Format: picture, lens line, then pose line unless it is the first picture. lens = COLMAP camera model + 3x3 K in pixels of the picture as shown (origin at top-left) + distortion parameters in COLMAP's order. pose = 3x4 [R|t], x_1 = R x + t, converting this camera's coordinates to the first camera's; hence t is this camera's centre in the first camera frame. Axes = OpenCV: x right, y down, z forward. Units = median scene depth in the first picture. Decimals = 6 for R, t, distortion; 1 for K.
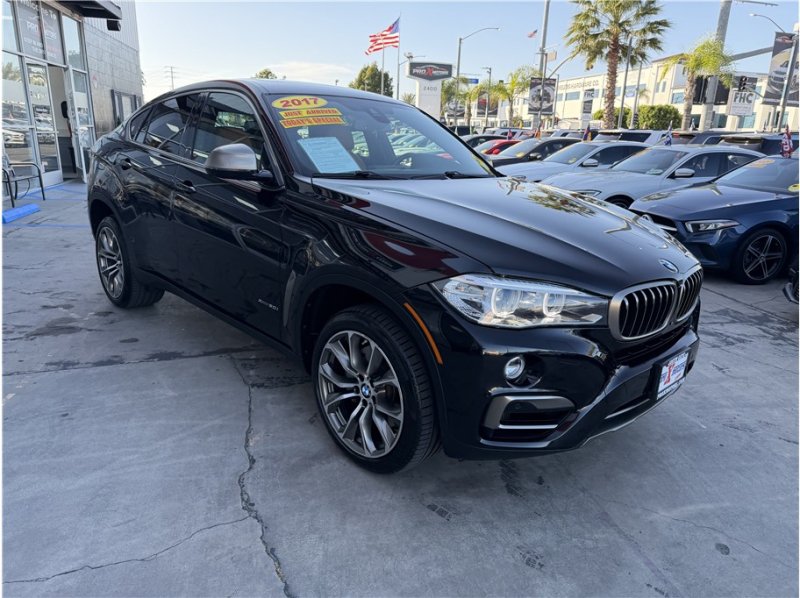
lens RADIAL K [[567.3, 0, 403.1], [0, 567.3, 304.8], [0, 0, 1]] dist [0.013805, -0.022011]
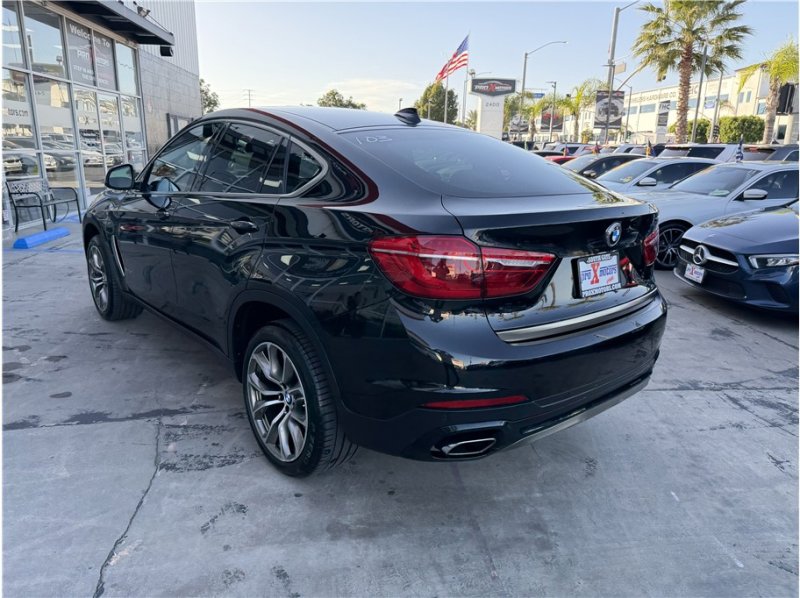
lens RADIAL K [[567.3, 0, 397.3], [0, 567.3, 300.3], [0, 0, 1]] dist [0.013805, -0.022011]
pose [[0.992028, 0.018505, -0.124653, 0.123666], [-0.022746, 0.999207, -0.032683, -0.057326], [0.123949, 0.035258, 0.991662, 0.151737]]
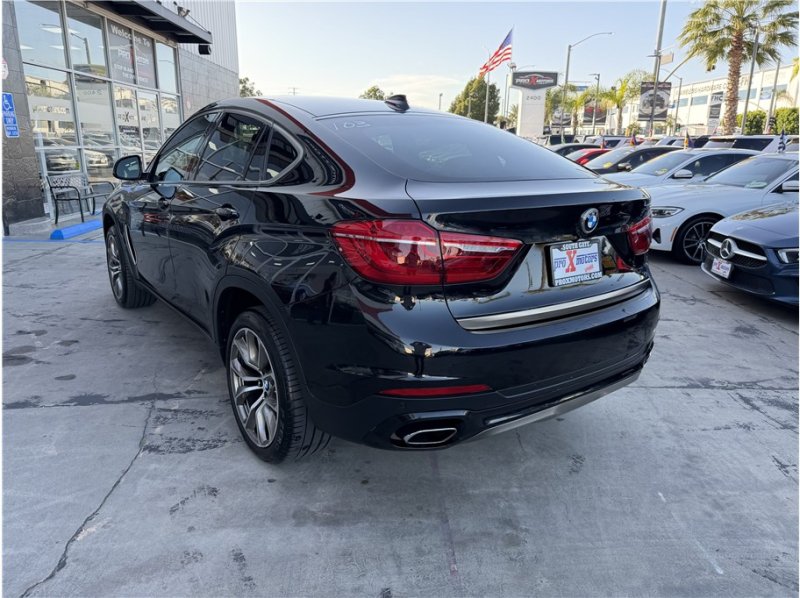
lens RADIAL K [[567.3, 0, 394.3], [0, 567.3, 294.7], [0, 0, 1]] dist [0.013805, -0.022011]
pose [[0.979215, 0.030427, -0.200530, 0.185661], [-0.037699, 0.998759, -0.032548, -0.051551], [0.199291, 0.039431, 0.979147, 0.168527]]
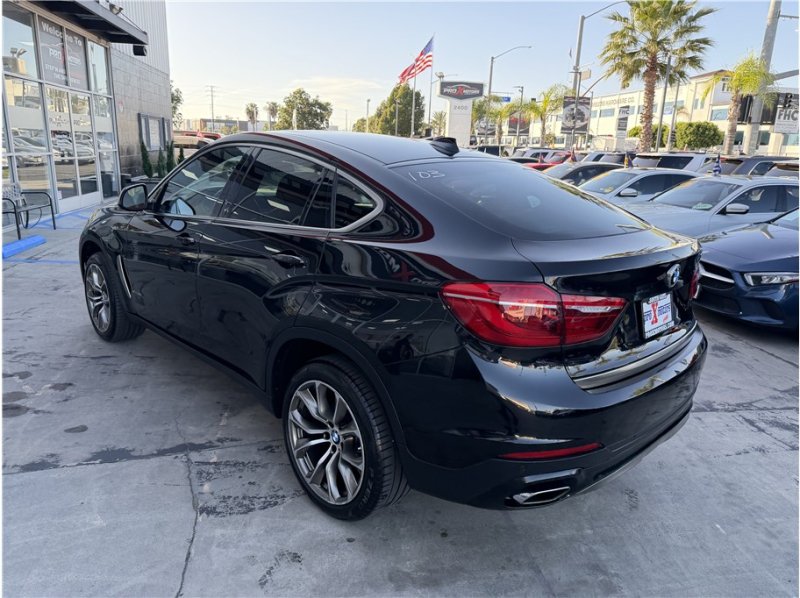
lens RADIAL K [[567.3, 0, 396.4], [0, 567.3, 294.5], [0, 0, 1]] dist [0.013805, -0.022011]
pose [[0.997833, 0.016766, -0.063630, 0.035960], [-0.019451, 0.998936, -0.041809, -0.093616], [0.062861, 0.042956, 0.997097, 0.152355]]
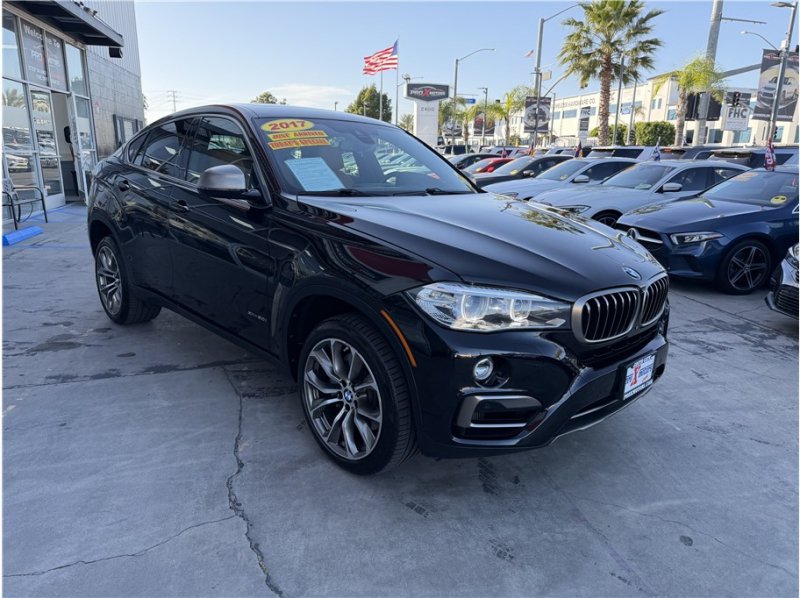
lens RADIAL K [[567.3, 0, 403.2], [0, 567.3, 304.4], [0, 0, 1]] dist [0.013805, -0.022011]
pose [[0.999903, -0.013569, -0.003189, 0.022753], [0.013458, 0.999378, -0.032583, 0.009670], [0.003629, 0.032537, 0.999464, -0.030308]]
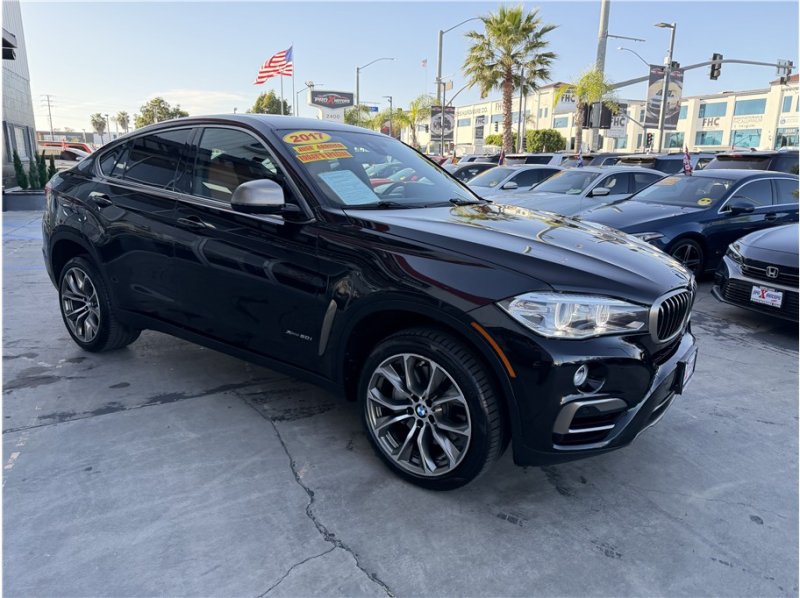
lens RADIAL K [[567.3, 0, 404.7], [0, 567.3, 298.5], [0, 0, 1]] dist [0.013805, -0.022011]
pose [[0.984249, -0.060997, 0.165932, -0.137113], [0.069522, 0.996517, -0.046058, -0.004036], [-0.162545, 0.056868, 0.985061, -0.014743]]
